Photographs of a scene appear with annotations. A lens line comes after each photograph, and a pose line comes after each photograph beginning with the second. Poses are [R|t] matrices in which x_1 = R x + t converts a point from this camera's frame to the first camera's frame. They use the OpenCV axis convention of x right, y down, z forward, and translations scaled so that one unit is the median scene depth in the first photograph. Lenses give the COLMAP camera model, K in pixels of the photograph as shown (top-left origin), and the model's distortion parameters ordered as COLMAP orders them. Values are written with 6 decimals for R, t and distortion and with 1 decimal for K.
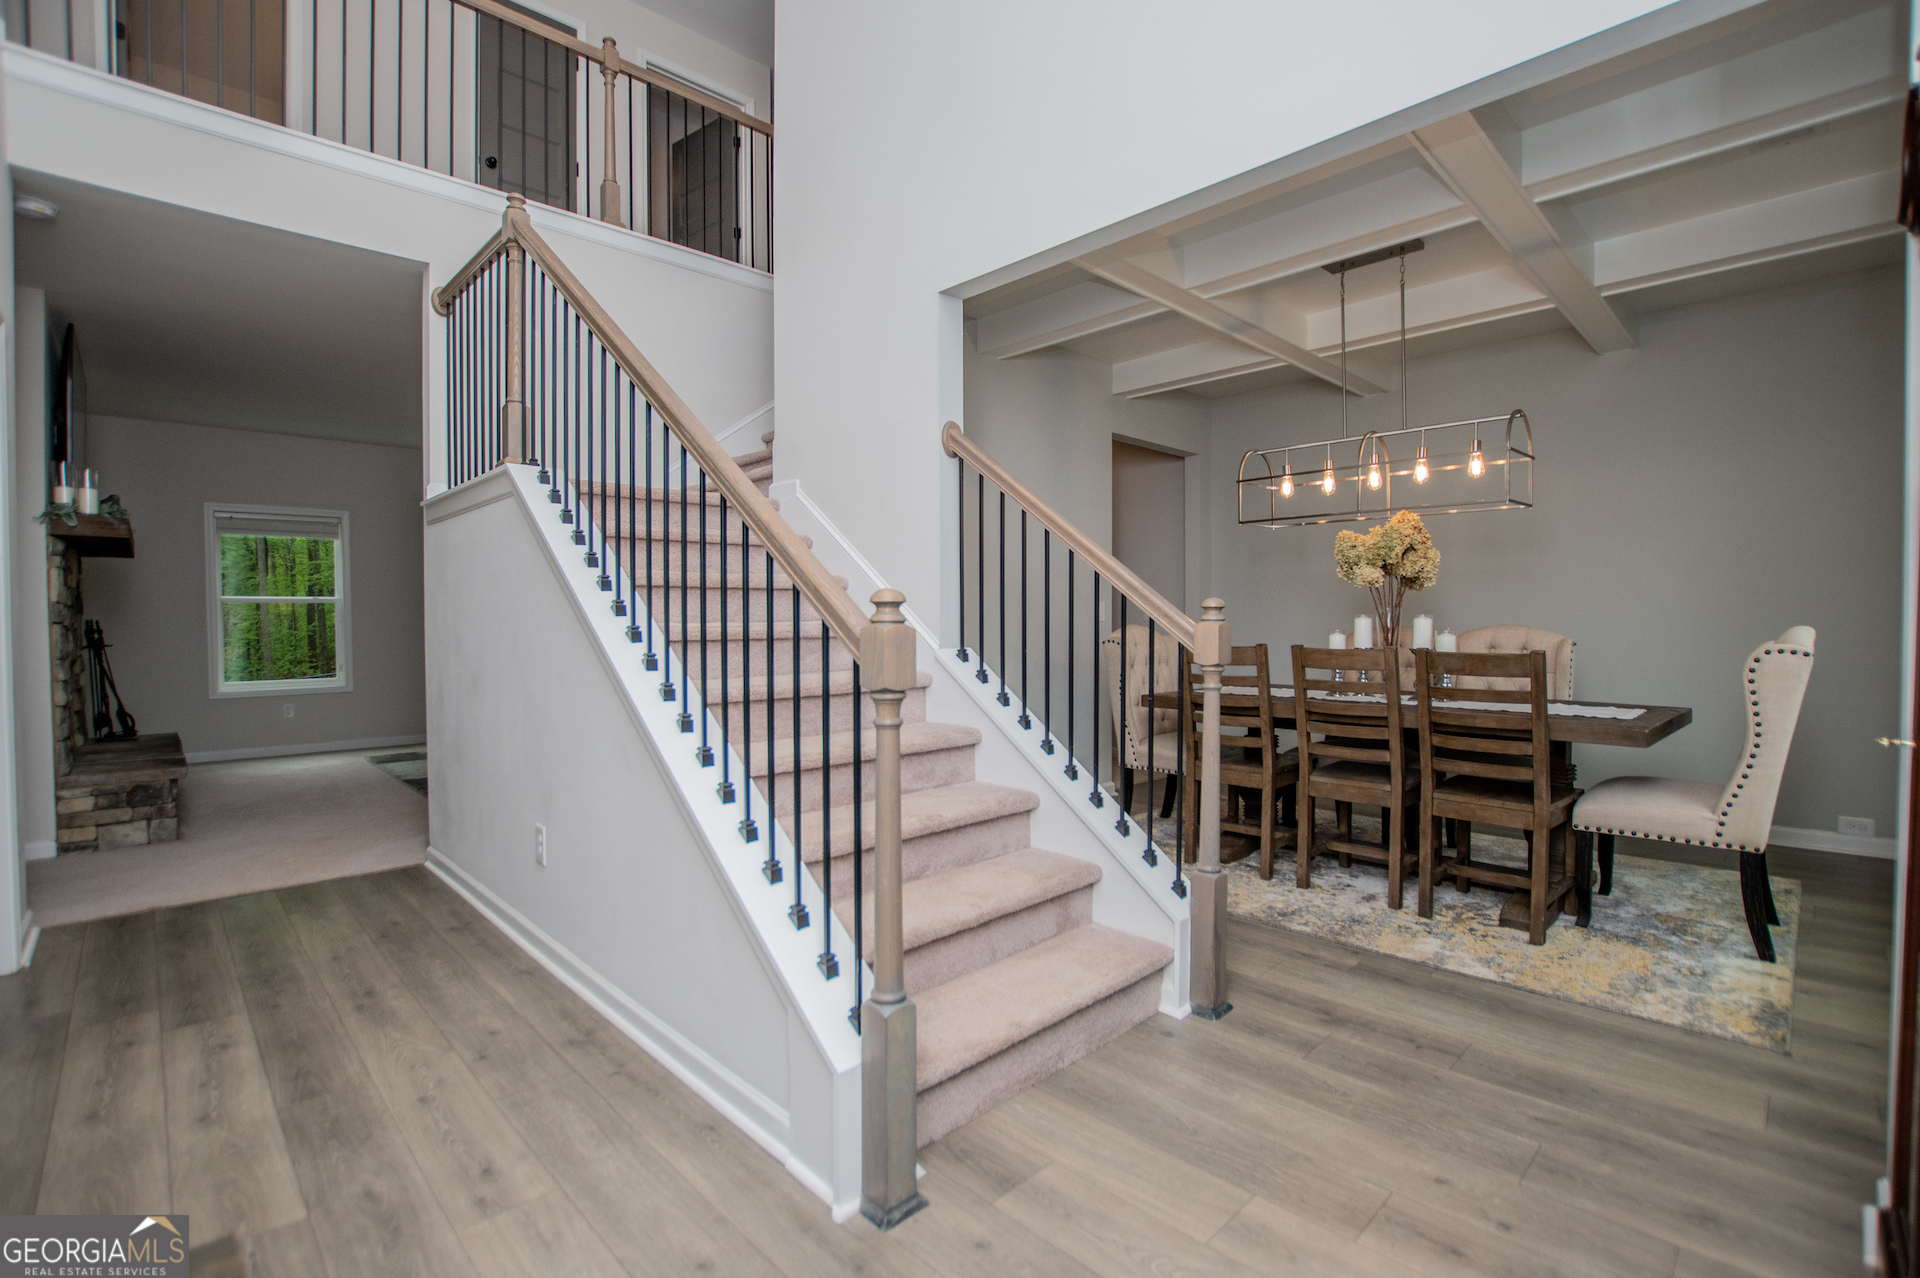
lens RADIAL K [[850.6, 0, 970.8], [0, 850.6, 639.6], [0, 0, 1]] dist [-0.028574, -0.000824]
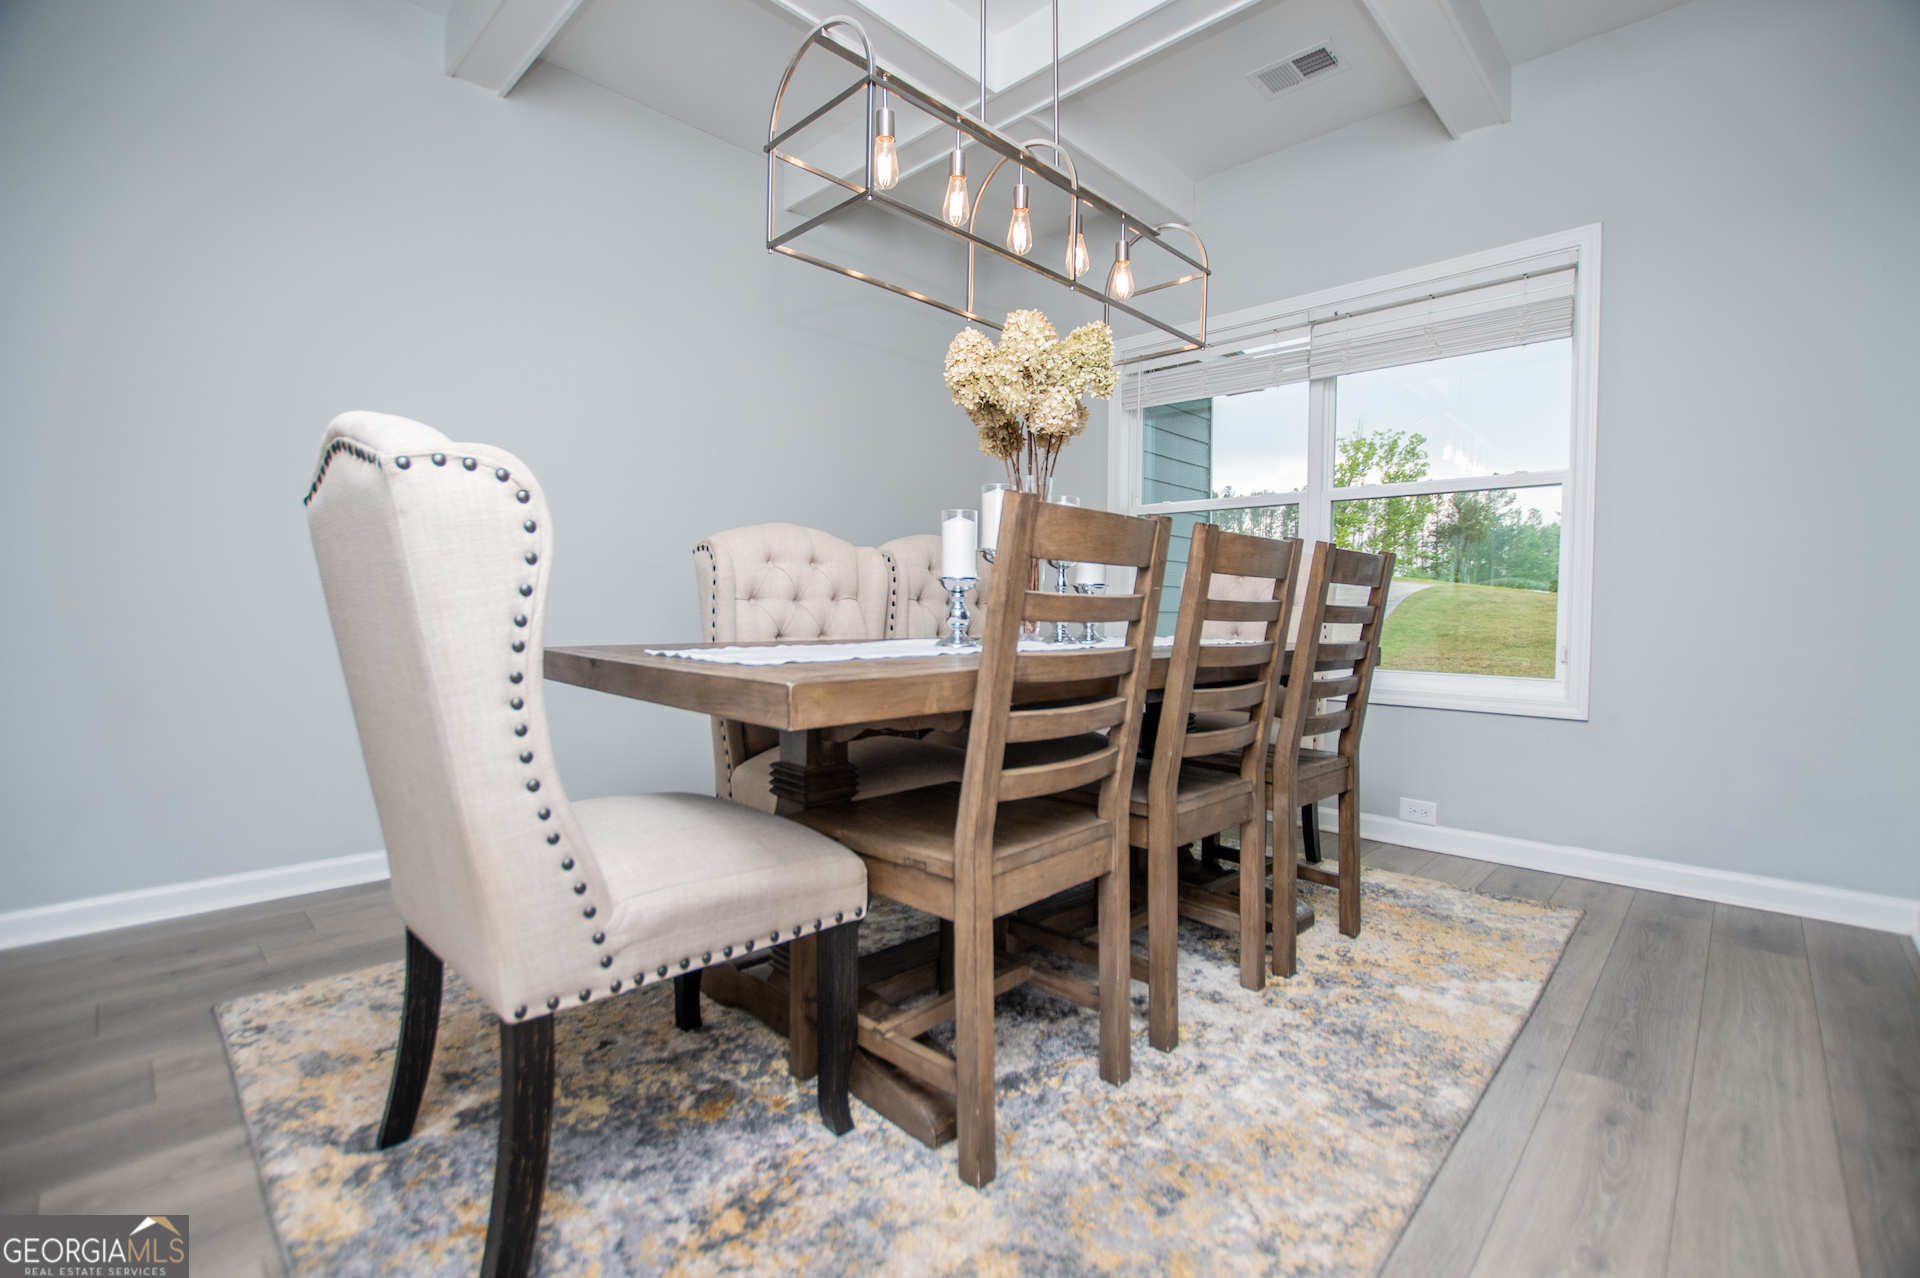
lens RADIAL K [[837.3, 0, 985.2], [0, 837.3, 638.3], [0, 0, 1]] dist [-0.027151, 0.000436]
pose [[-0.032499, -0.017959, 0.999310, -0.065819], [0.021396, 0.999597, 0.018660, 0.061358], [-0.999243, 0.021988, -0.032101, 1.232163]]
